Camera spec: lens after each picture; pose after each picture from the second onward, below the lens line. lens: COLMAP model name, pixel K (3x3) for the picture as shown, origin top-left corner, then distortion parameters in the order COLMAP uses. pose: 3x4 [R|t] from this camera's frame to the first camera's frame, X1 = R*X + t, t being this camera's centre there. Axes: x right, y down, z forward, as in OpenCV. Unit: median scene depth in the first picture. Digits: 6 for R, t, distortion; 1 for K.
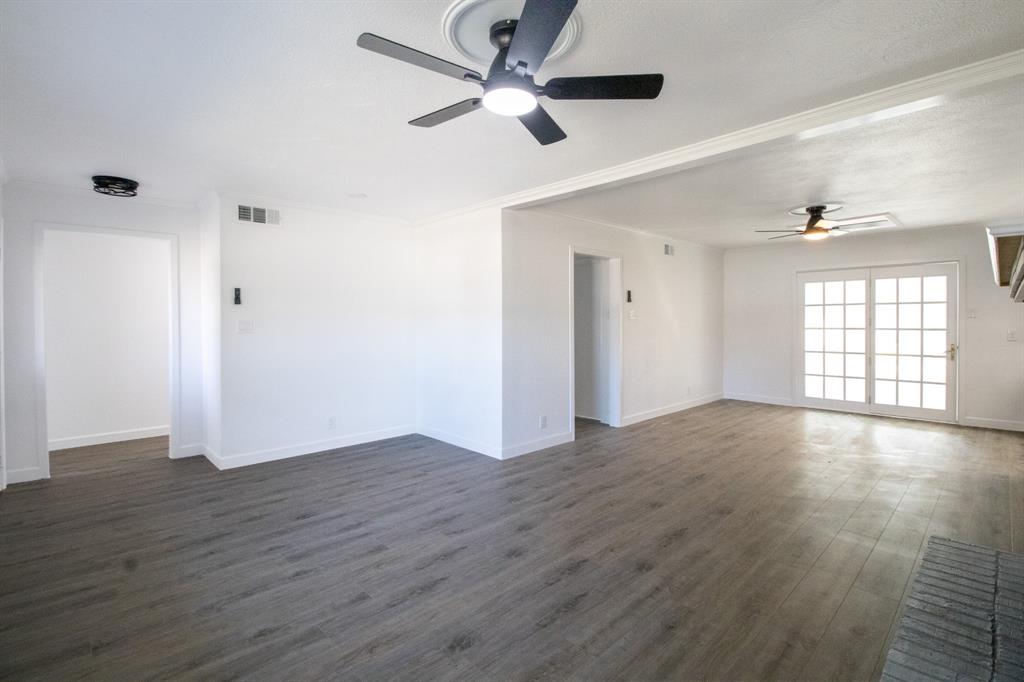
lens RADIAL K [[476.7, 0, 507.4], [0, 476.7, 325.2], [0, 0, 1]] dist [-0.002208, -0.000684]
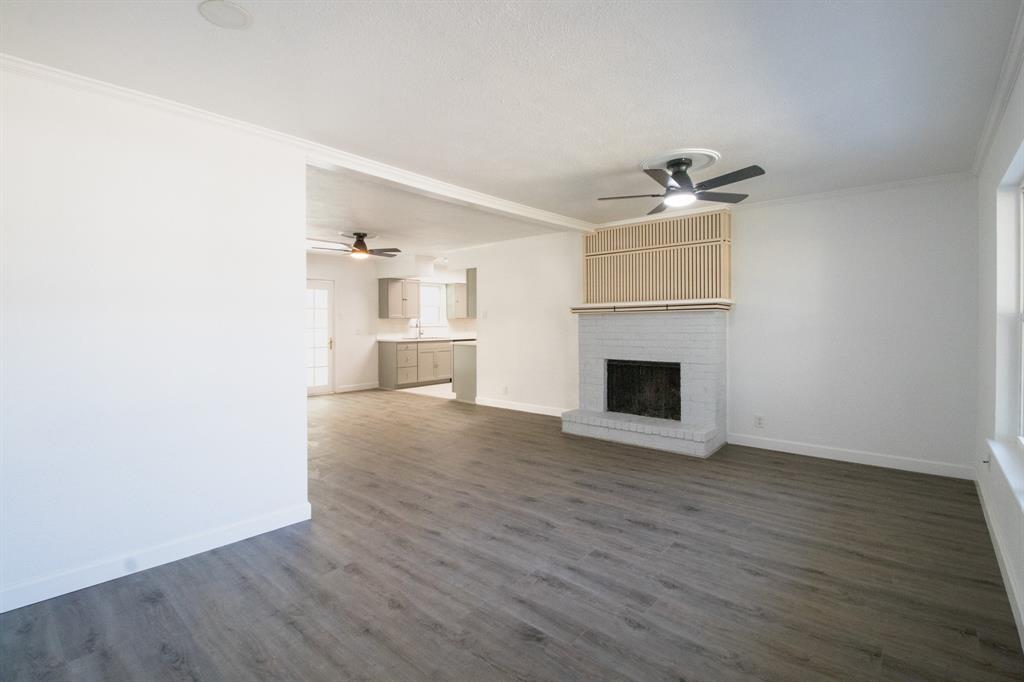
lens RADIAL K [[476.7, 0, 507.4], [0, 476.7, 325.2], [0, 0, 1]] dist [-0.002208, -0.000684]
pose [[-0.101430, -0.002650, 0.994839, -1.232694], [0.011988, 0.999921, 0.003885, -0.004150], [-0.994770, 0.012321, -0.101390, 1.294745]]
